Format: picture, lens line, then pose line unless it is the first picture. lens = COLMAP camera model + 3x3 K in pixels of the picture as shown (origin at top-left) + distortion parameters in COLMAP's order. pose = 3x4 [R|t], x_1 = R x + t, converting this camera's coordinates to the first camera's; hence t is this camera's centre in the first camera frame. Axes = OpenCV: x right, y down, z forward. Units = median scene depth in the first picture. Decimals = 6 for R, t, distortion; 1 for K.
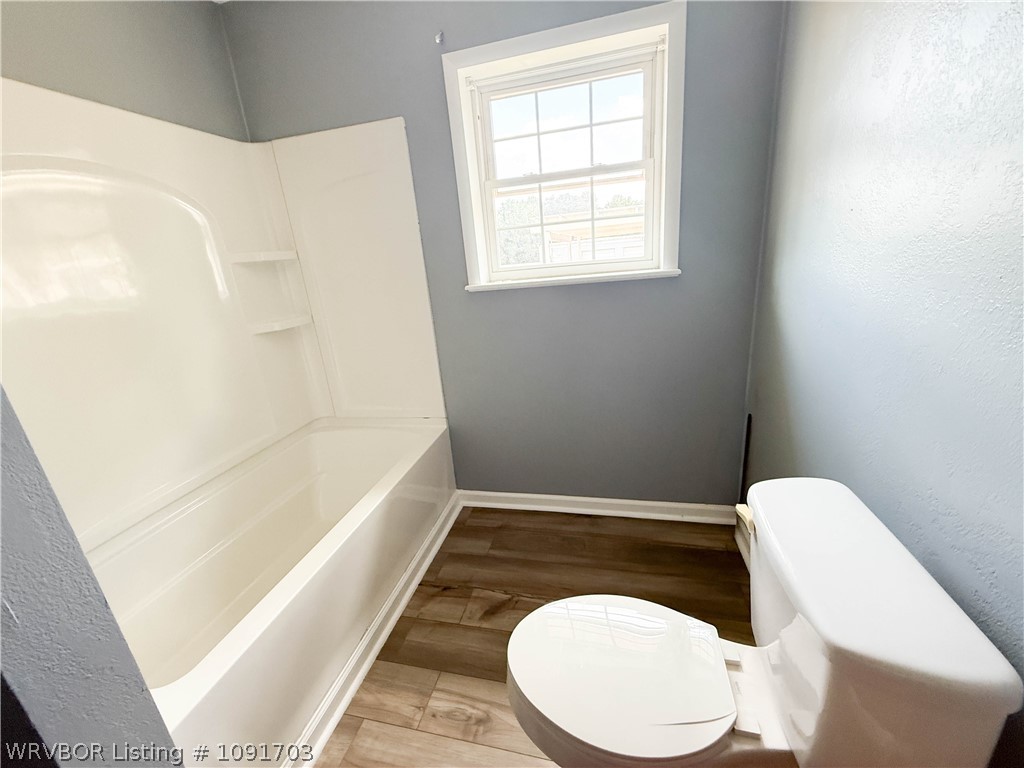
lens RADIAL K [[409.1, 0, 517.1], [0, 409.1, 378.8], [0, 0, 1]] dist [0.002697, -0.000897]
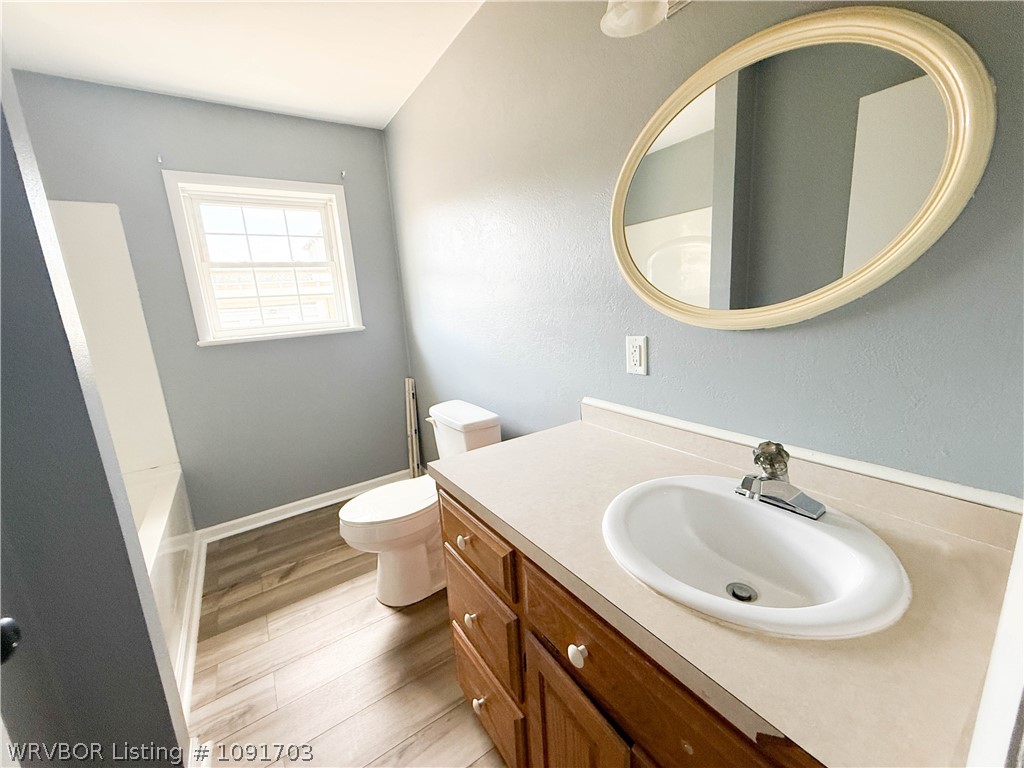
lens RADIAL K [[409.1, 0, 508.0], [0, 409.1, 382.4], [0, 0, 1]] dist [0.002697, -0.000897]
pose [[0.676411, -0.102836, 0.729310, -0.409997], [0.228814, 0.970548, -0.075365, 0.197343], [-0.700081, 0.217854, 0.680020, -0.459884]]
